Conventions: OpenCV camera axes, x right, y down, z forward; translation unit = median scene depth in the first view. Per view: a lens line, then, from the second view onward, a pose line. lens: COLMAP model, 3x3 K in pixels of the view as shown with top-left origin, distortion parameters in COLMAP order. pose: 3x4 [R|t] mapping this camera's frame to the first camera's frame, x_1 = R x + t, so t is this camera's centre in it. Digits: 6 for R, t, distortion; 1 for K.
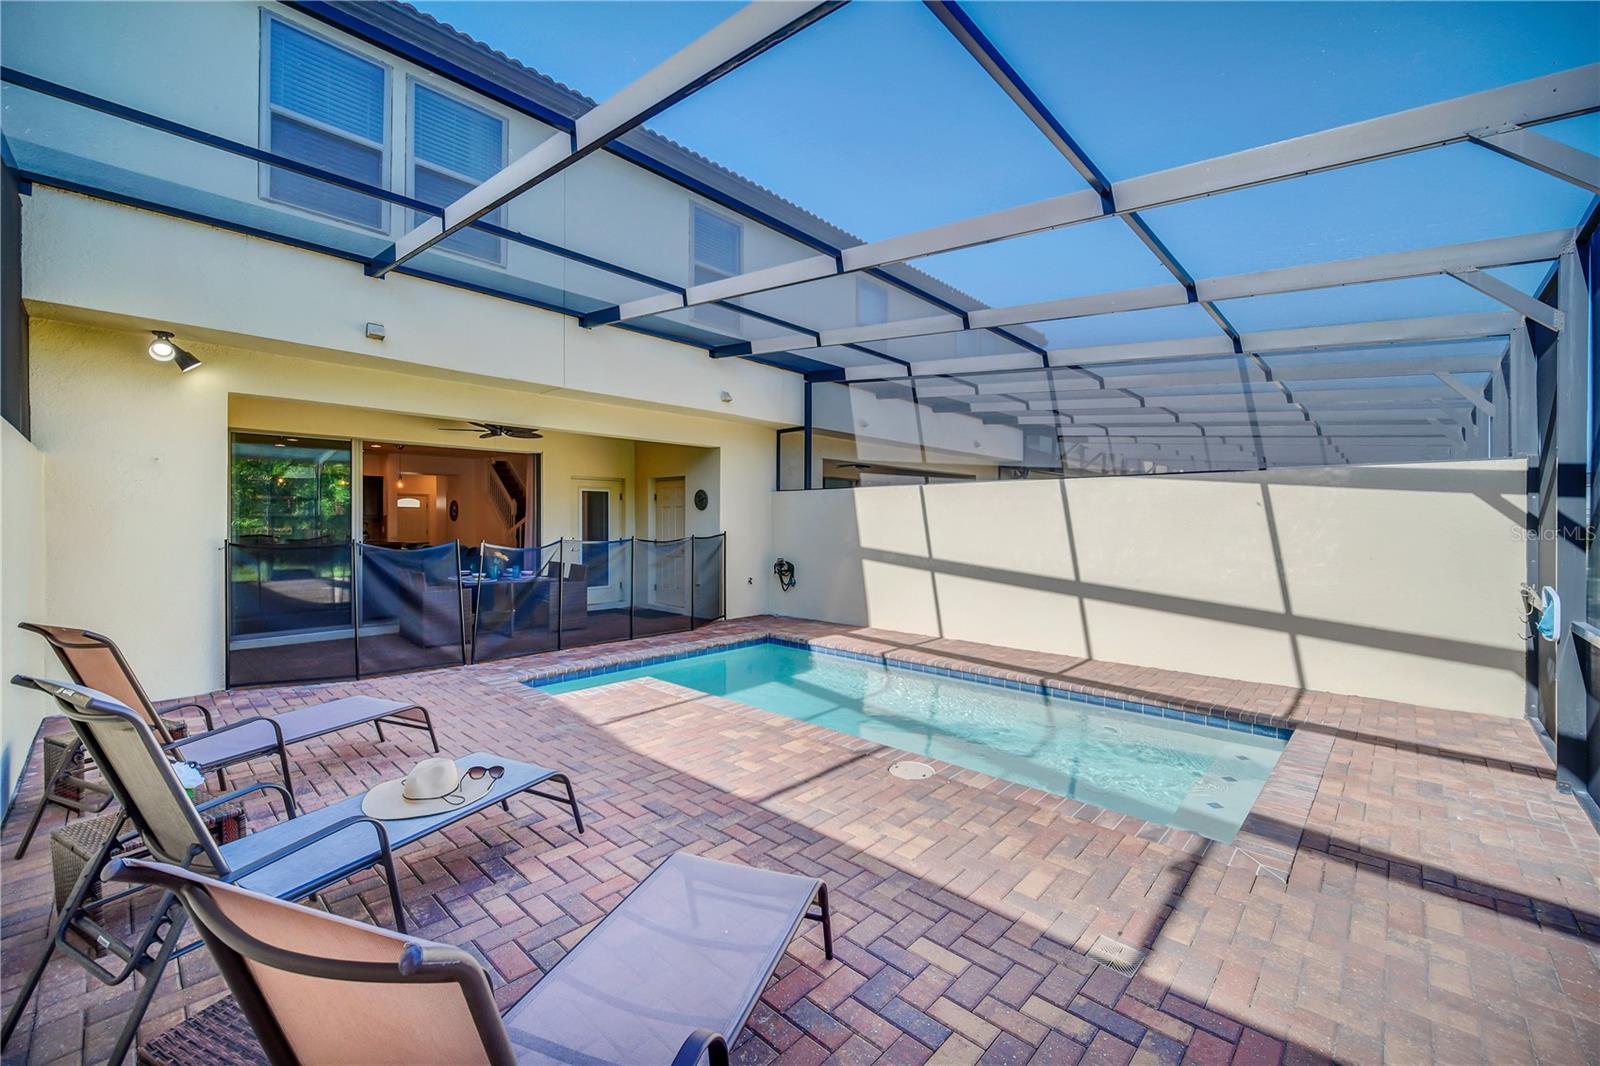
lens RADIAL K [[652.8, 0, 814.8], [0, 652.8, 531.5], [0, 0, 1]] dist [-0.000169, -0.000952]
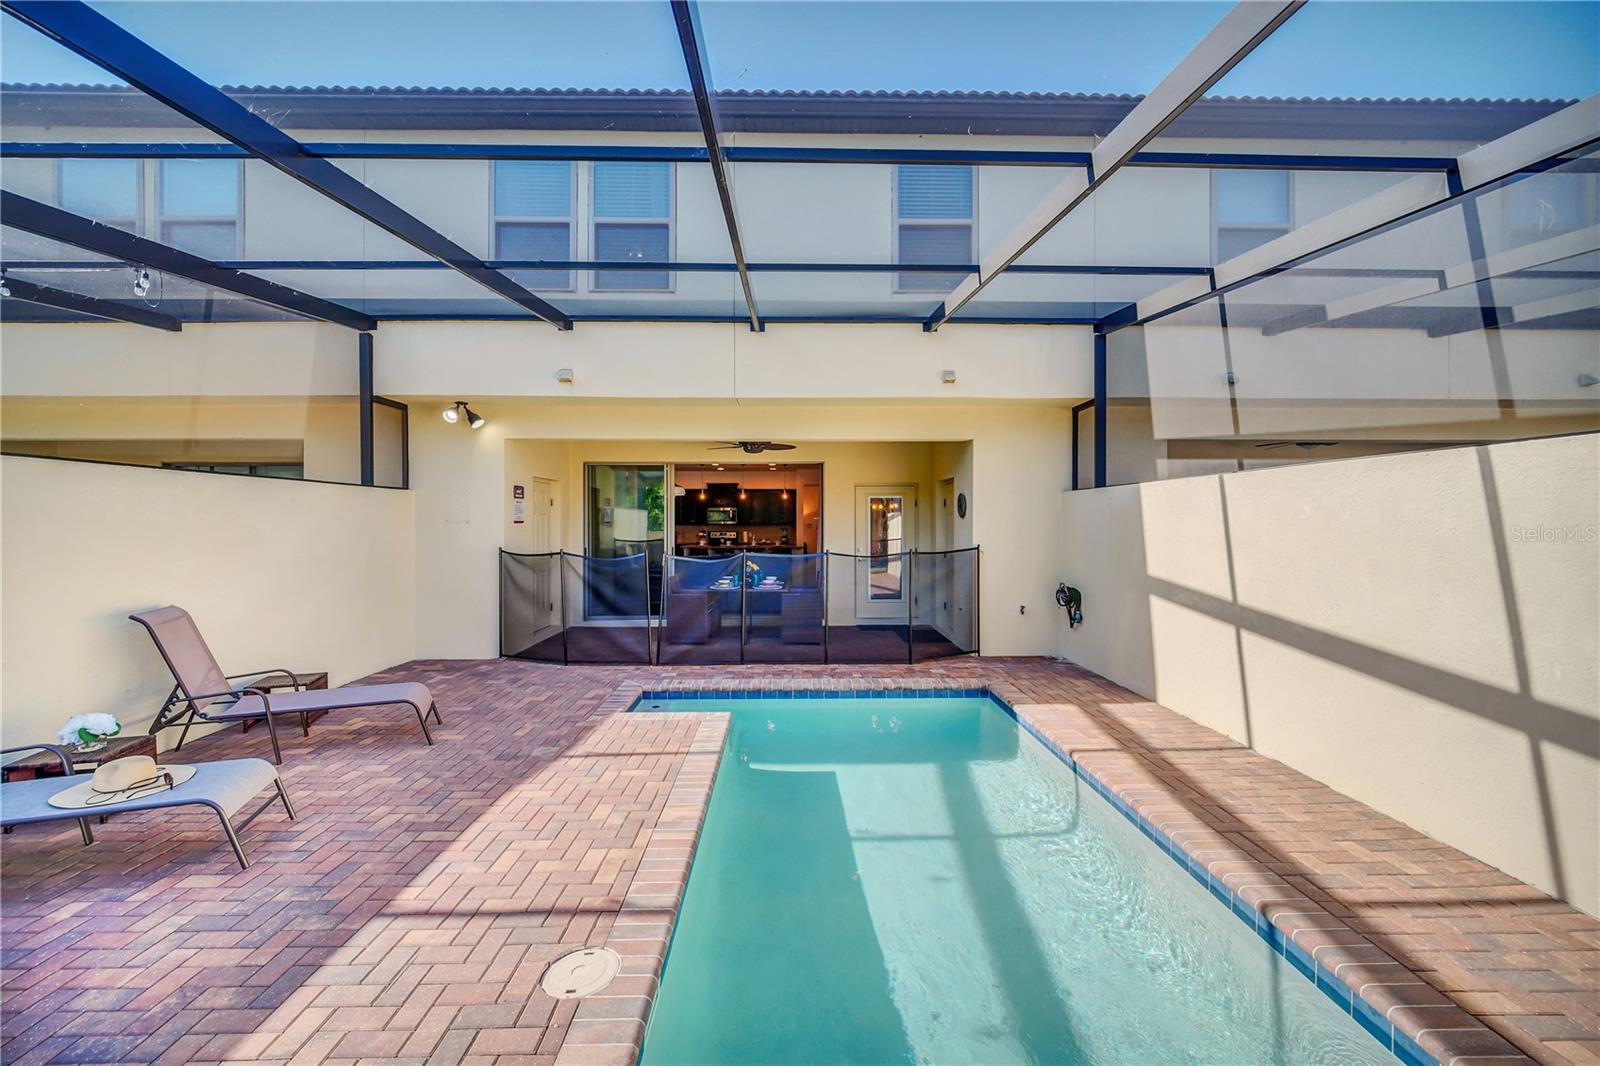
lens RADIAL K [[652.8, 0, 790.8], [0, 652.8, 527.2], [0, 0, 1]] dist [-0.000169, -0.000952]
pose [[0.684120, 0.003033, -0.729363, 0.325594], [-0.008233, 0.999960, -0.003564, -0.019303], [0.729323, 0.008442, 0.684117, 0.329617]]
